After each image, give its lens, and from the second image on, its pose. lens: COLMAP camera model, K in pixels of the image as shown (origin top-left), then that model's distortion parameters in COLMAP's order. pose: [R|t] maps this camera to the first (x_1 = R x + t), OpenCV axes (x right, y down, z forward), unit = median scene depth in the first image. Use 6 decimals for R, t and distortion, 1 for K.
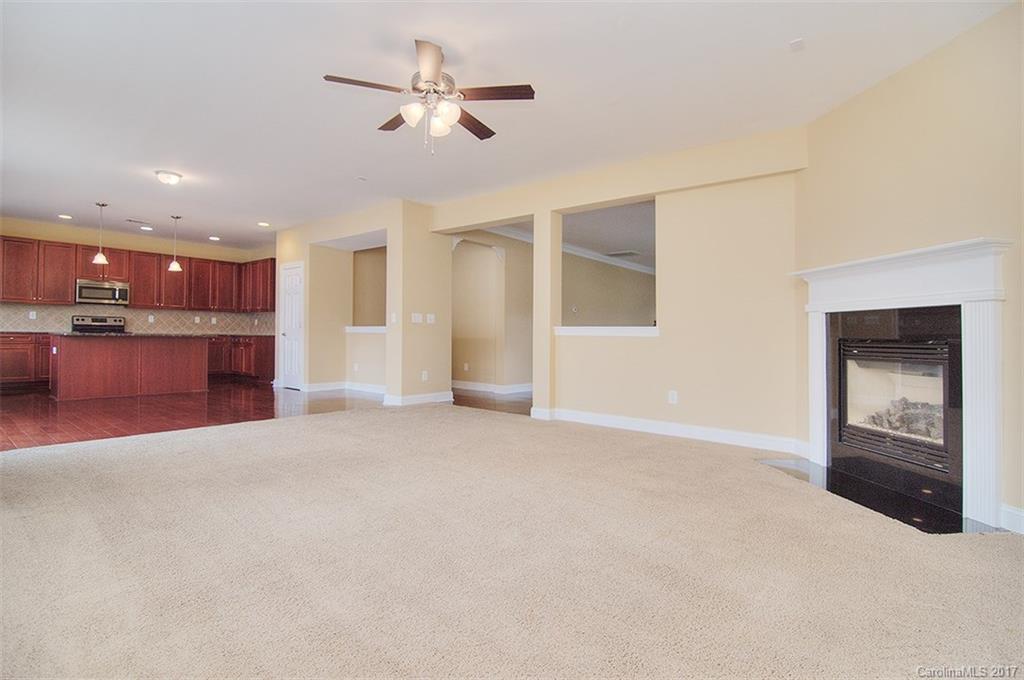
lens RADIAL K [[496.4, 0, 491.0], [0, 496.4, 330.6], [0, 0, 1]] dist [-0.013903, -0.007499]
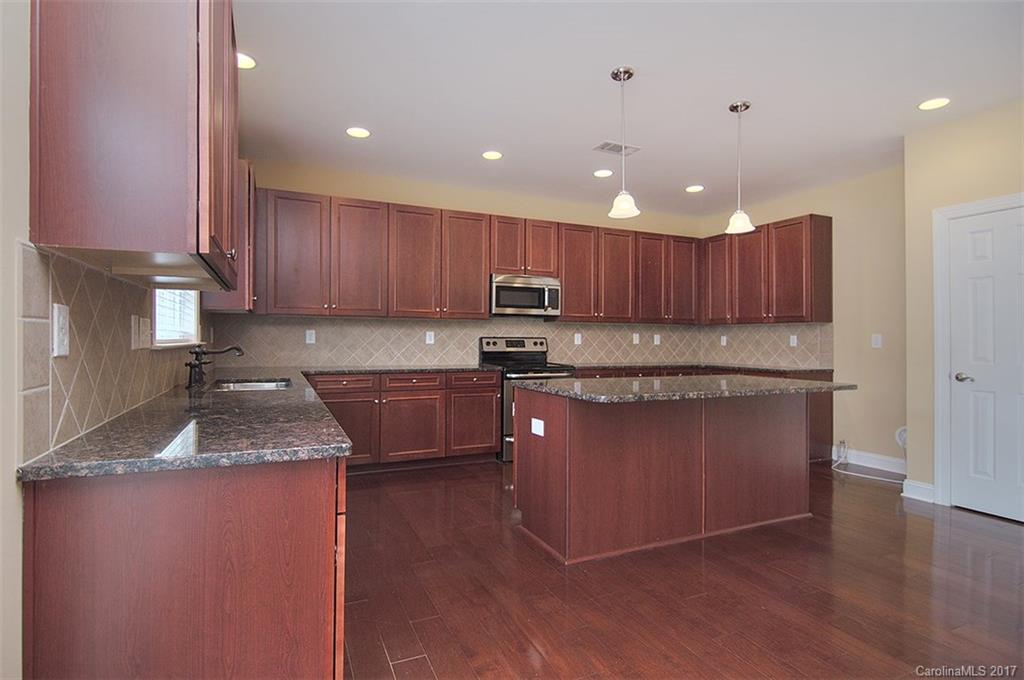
lens RADIAL K [[496.4, 0, 504.0], [0, 496.4, 335.6], [0, 0, 1]] dist [-0.013903, -0.007499]
pose [[0.900788, -0.016216, -0.433955, -0.554274], [0.014412, 0.999868, -0.007448, -0.026935], [0.434019, 0.000455, 0.900904, 0.454461]]
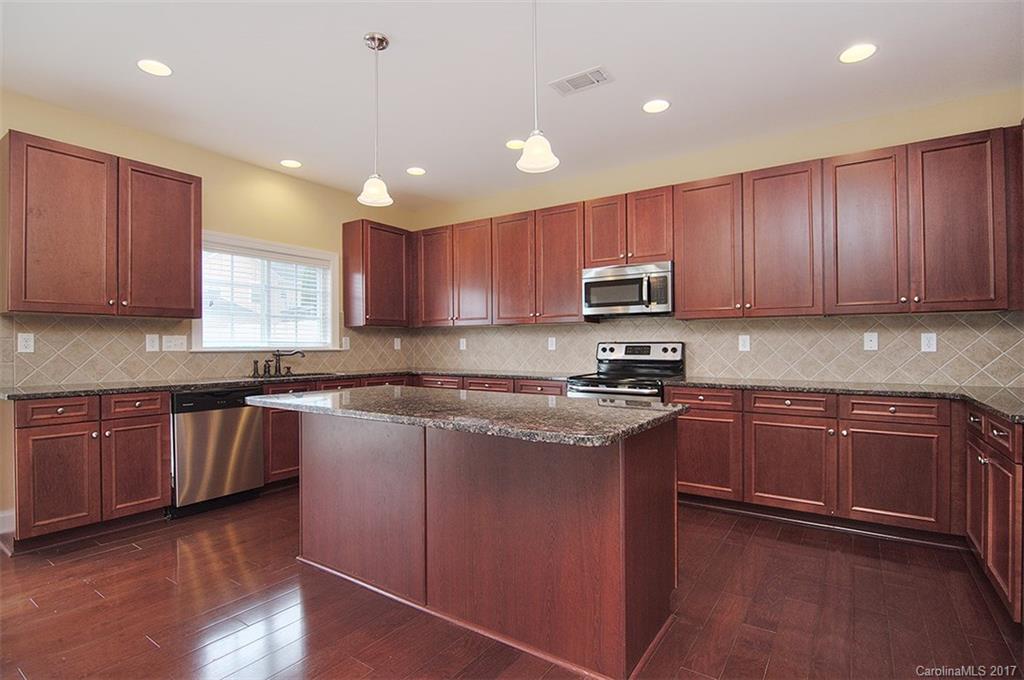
lens RADIAL K [[496.4, 0, 494.8], [0, 496.4, 344.5], [0, 0, 1]] dist [-0.013903, -0.007499]
pose [[0.108190, -0.020854, -0.993912, -0.334186], [0.012440, 0.999730, -0.019622, -0.018936], [0.994052, -0.010242, 0.108420, 0.817012]]
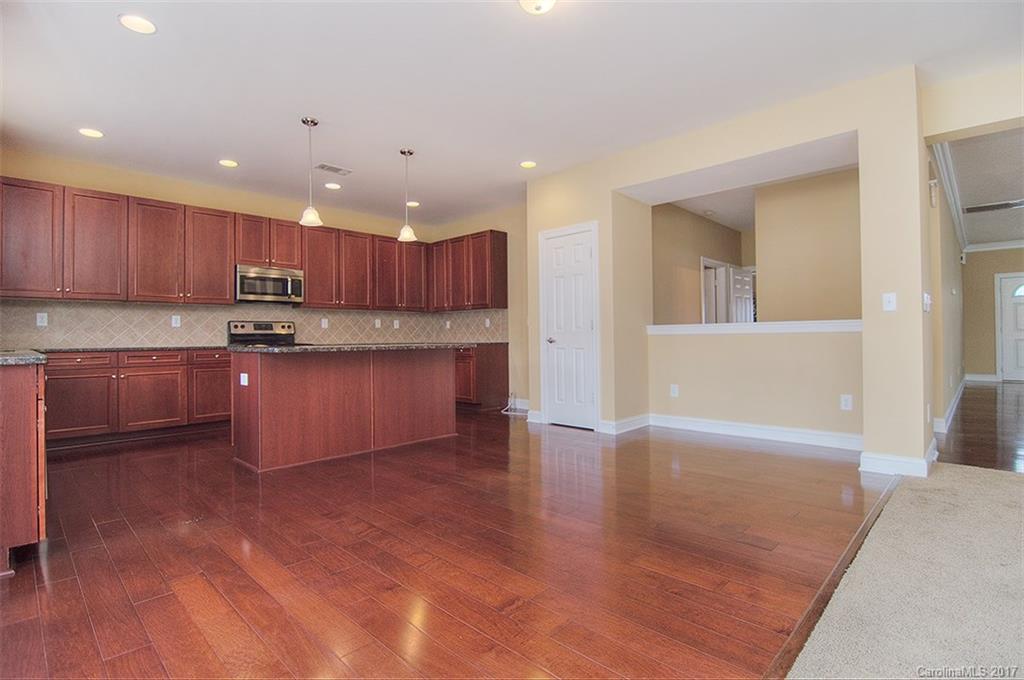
lens RADIAL K [[496.4, 0, 494.8], [0, 496.4, 334.4], [0, 0, 1]] dist [-0.013903, -0.007499]
pose [[0.995259, -0.025896, -0.093754, -0.418056], [0.026176, 0.999656, 0.001753, -0.003420], [0.093677, -0.004199, 0.995594, 0.348703]]
